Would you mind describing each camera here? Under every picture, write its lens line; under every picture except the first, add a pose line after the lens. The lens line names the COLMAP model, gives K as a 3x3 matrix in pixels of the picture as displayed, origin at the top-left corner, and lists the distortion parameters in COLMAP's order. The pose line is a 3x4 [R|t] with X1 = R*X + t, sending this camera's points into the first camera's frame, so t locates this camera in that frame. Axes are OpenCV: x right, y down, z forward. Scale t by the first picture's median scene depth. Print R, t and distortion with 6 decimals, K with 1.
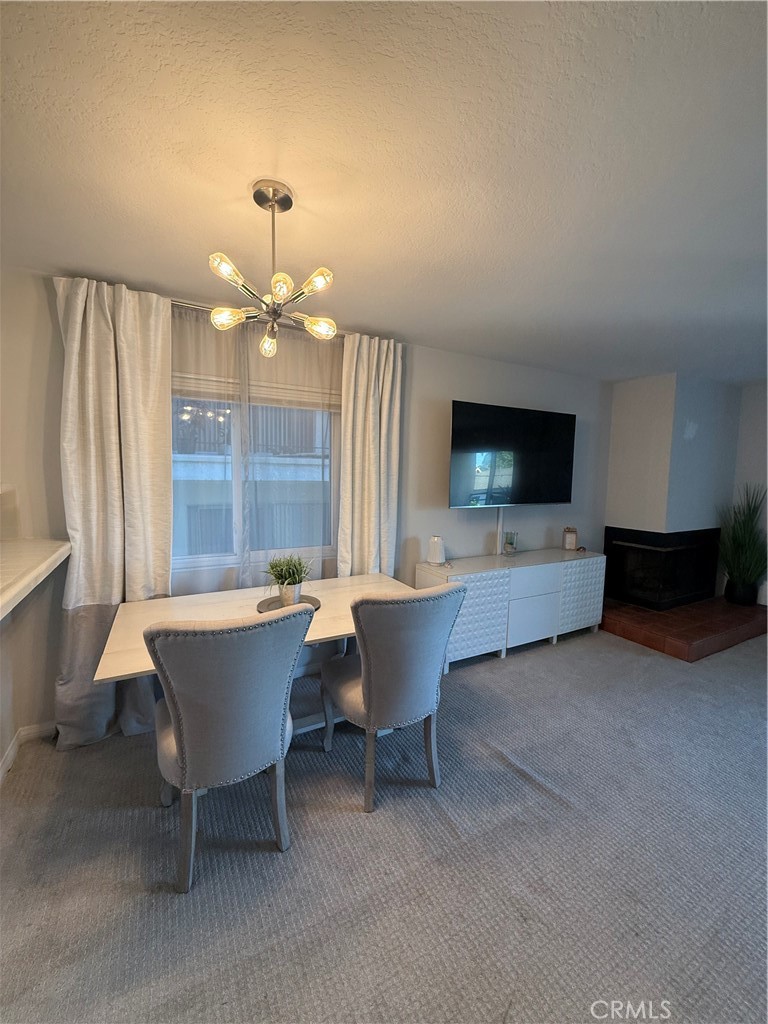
lens RADIAL K [[408.7, 0, 379.9], [0, 408.7, 511.4], [0, 0, 1]] dist [0.000330, 0.000049]
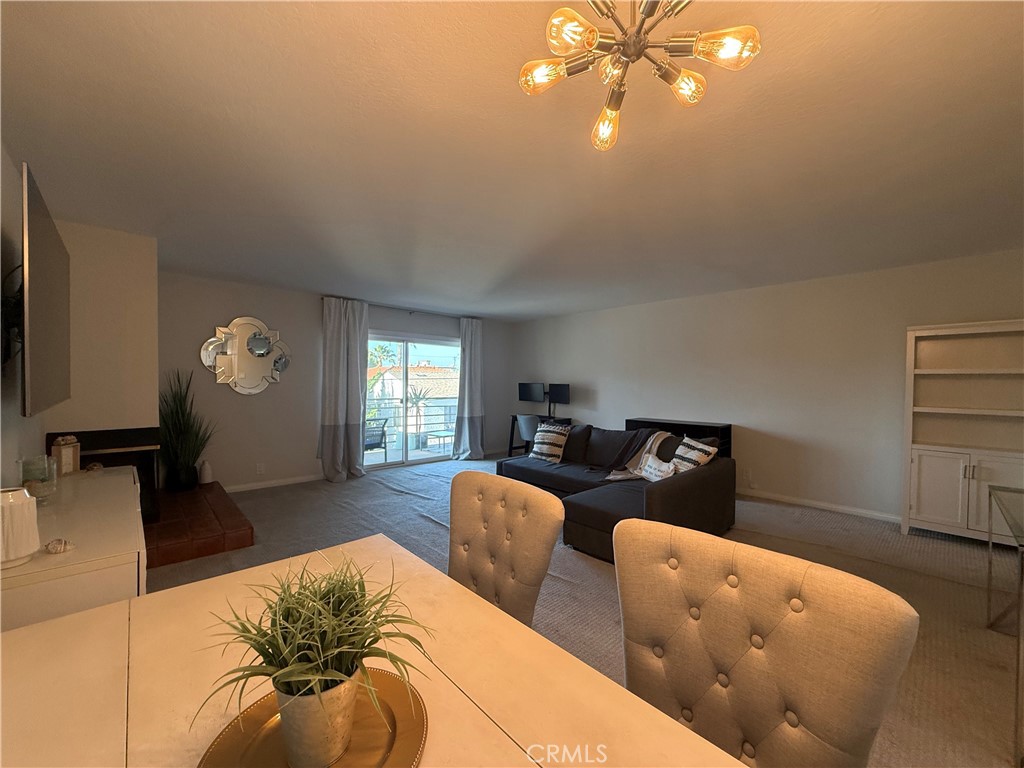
lens RADIAL K [[408.7, 0, 513.1], [0, 408.7, 388.3], [0, 0, 1]] dist [0.000330, 0.000049]
pose [[-0.261780, -0.036607, 0.964433, -0.485790], [0.073942, 0.995583, 0.057859, -0.032666], [-0.962291, 0.086458, -0.257916, 0.815186]]
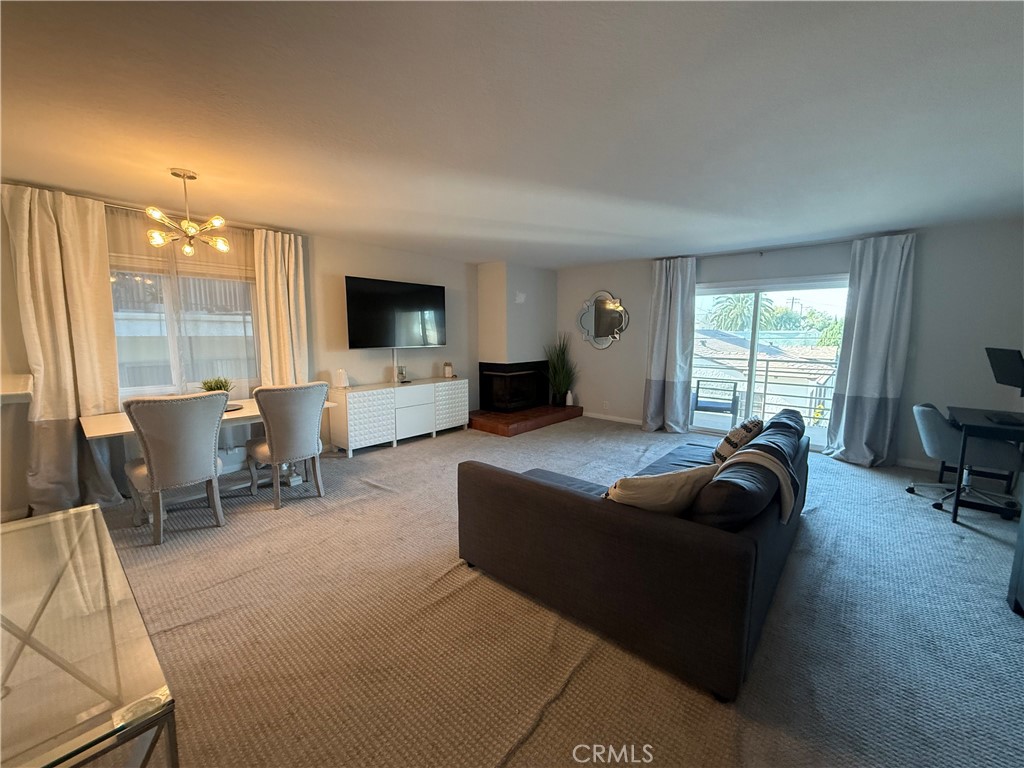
lens RADIAL K [[408.7, 0, 511.5], [0, 408.7, 387.2], [0, 0, 1]] dist [0.000330, 0.000049]
pose [[0.934814, -0.060685, 0.349915, 0.251974], [0.046003, 0.997683, 0.050126, 0.106032], [-0.352146, -0.030762, 0.935439, -0.772591]]
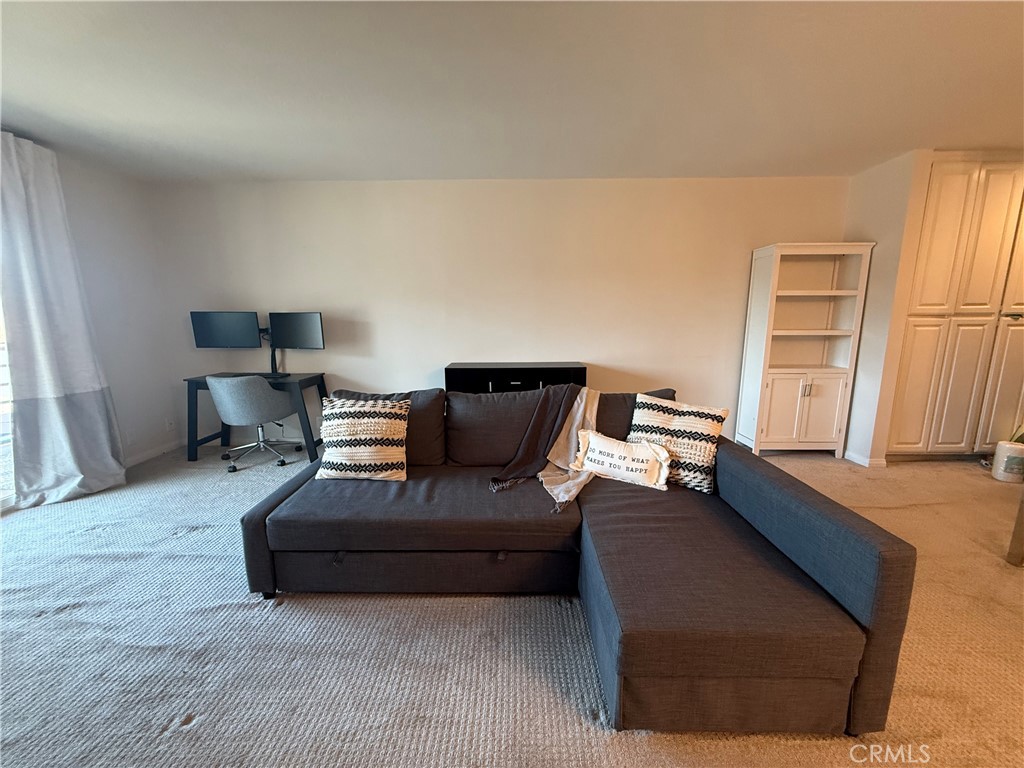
lens RADIAL K [[408.7, 0, 510.9], [0, 408.7, 388.3], [0, 0, 1]] dist [0.000330, 0.000049]
pose [[-0.873521, -0.102091, 0.475961, 0.662775], [0.029453, 0.964885, 0.261015, 0.021971], [-0.485894, 0.242021, -0.839841, 0.739000]]
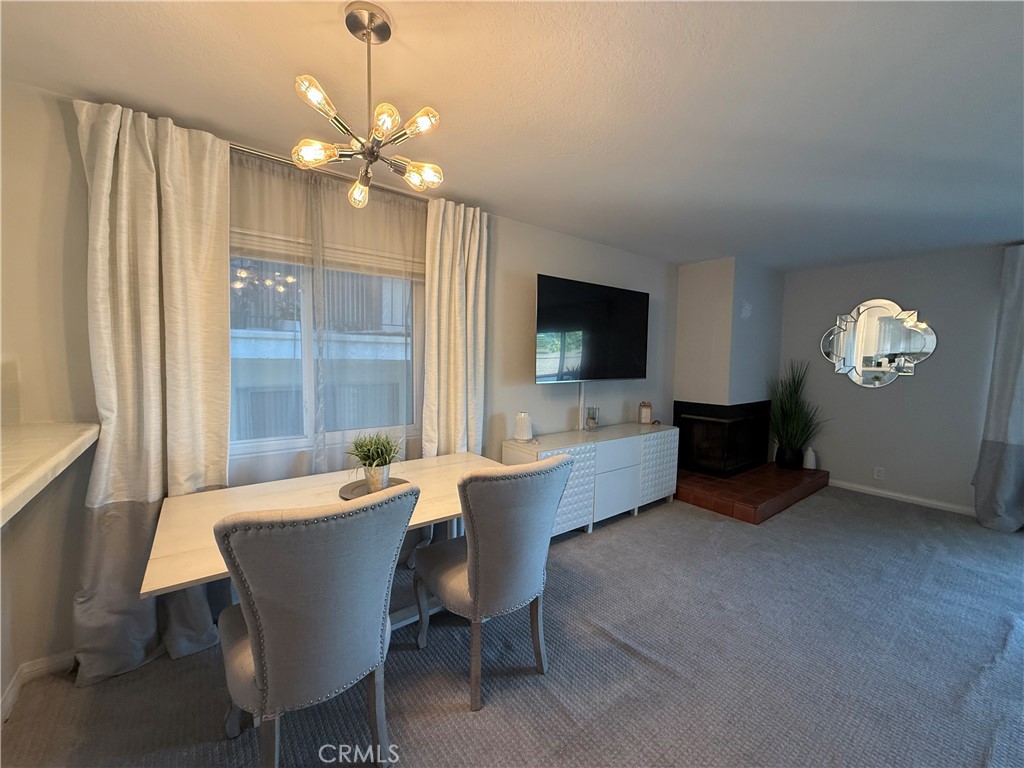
lens RADIAL K [[408.7, 0, 510.2], [0, 408.7, 387.5], [0, 0, 1]] dist [0.000330, 0.000049]
pose [[0.986538, -0.012932, 0.163021, -0.066400], [0.015574, 0.999767, -0.014941, 0.020945], [-0.162790, 0.017279, 0.986509, 0.053372]]
